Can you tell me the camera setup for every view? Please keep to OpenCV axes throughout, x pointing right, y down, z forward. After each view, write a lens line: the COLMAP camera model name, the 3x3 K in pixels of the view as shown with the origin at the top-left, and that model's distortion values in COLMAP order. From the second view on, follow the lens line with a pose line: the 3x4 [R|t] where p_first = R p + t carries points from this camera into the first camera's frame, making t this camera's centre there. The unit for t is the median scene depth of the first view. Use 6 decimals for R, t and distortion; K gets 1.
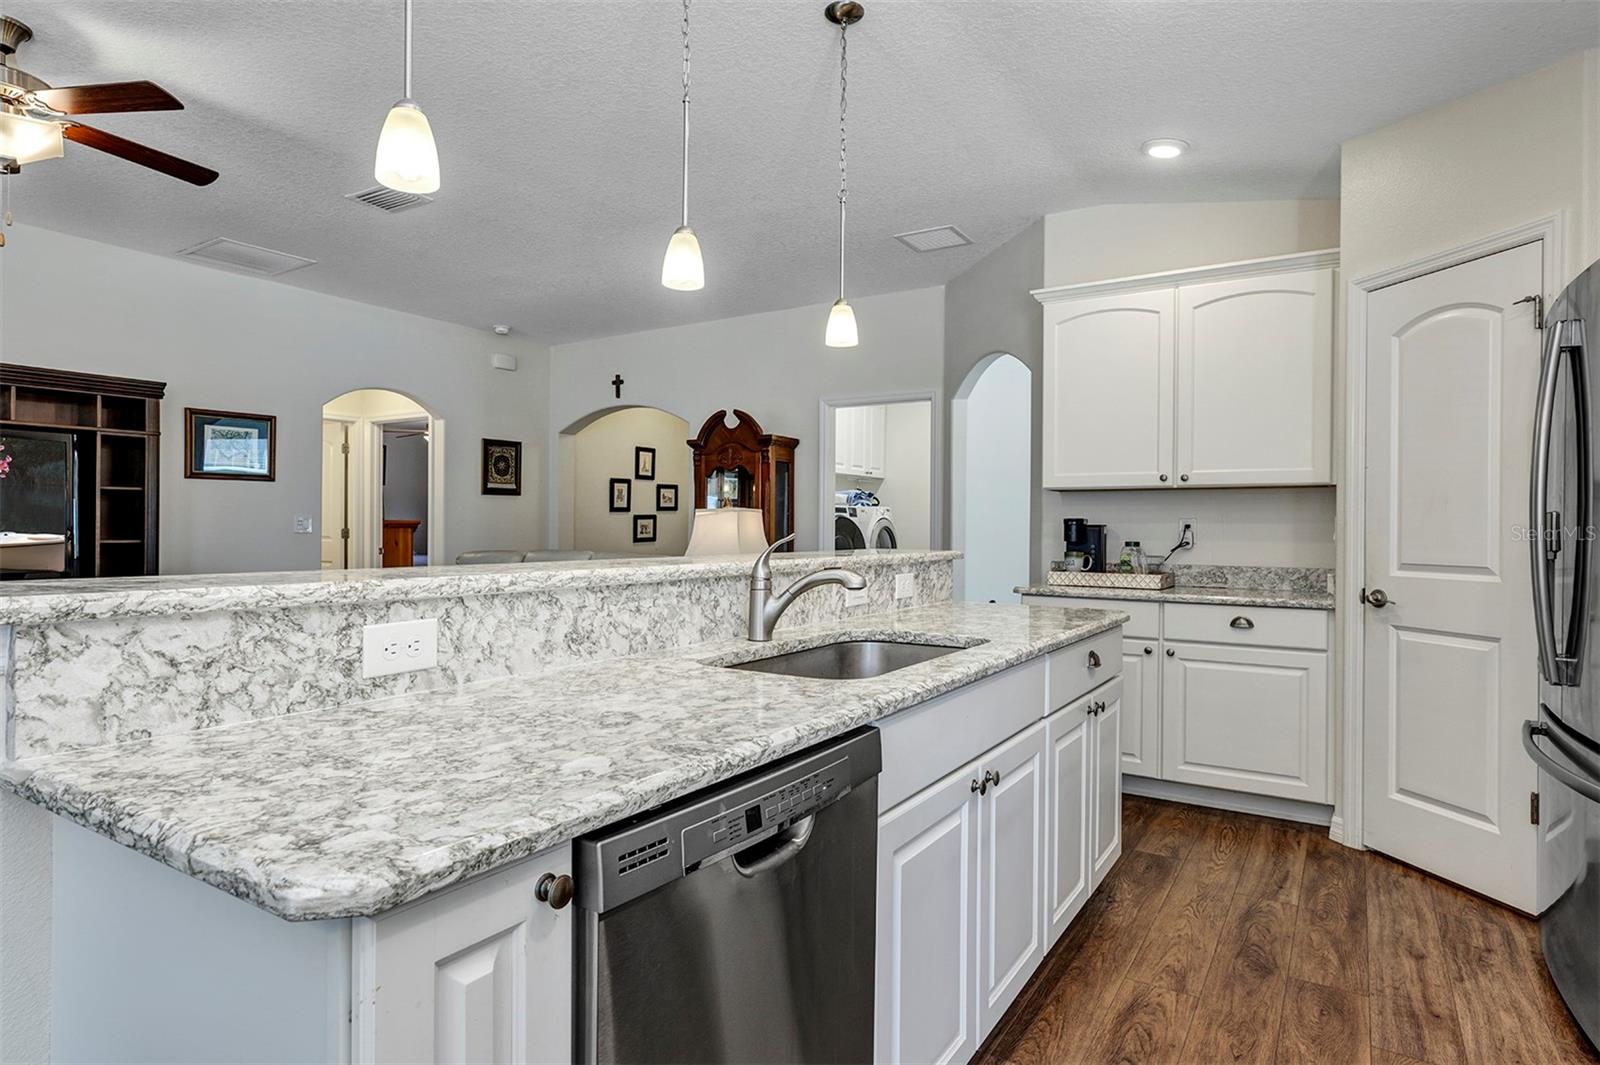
lens RADIAL K [[886.6, 0, 798.4], [0, 886.6, 533.8], [0, 0, 1]] dist [-0.003691, -0.000247]
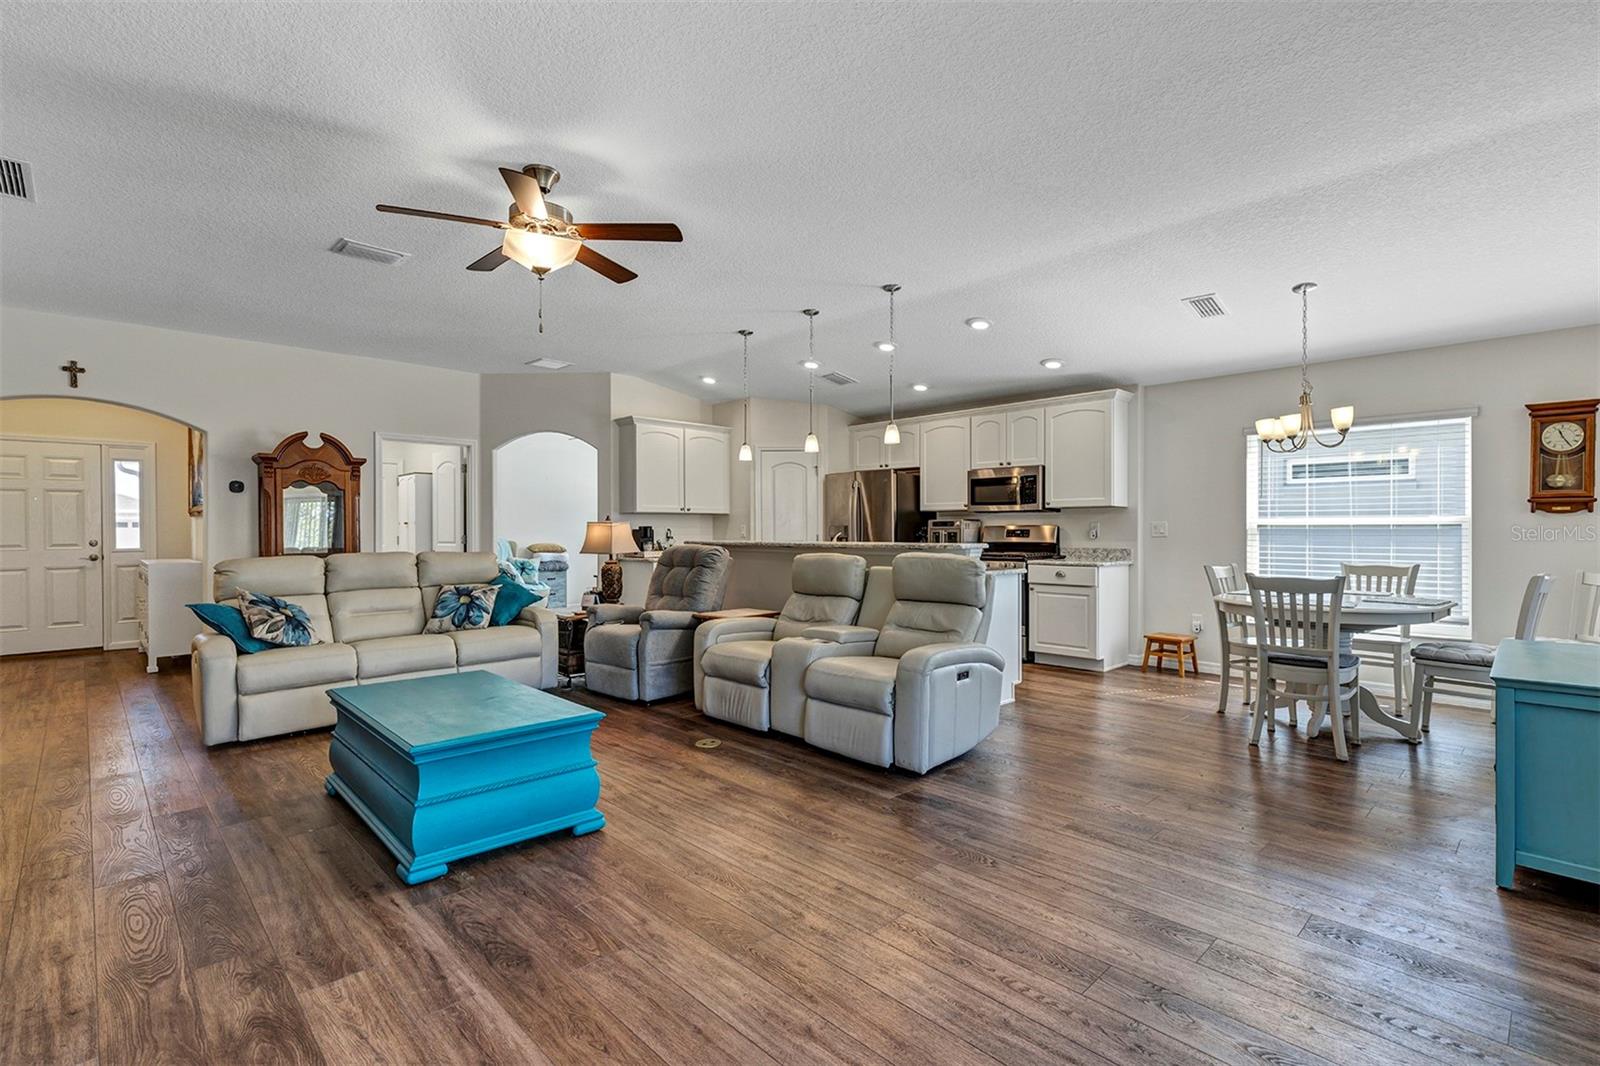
lens RADIAL K [[731.8, 0, 808.8], [0, 731.8, 539.5], [0, 0, 1]] dist [0.004495, -0.000800]
pose [[0.219086, -0.029769, 0.975251, -0.884184], [0.004878, 0.999555, 0.029415, -0.024100], [-0.975693, -0.001687, 0.219134, 0.151660]]
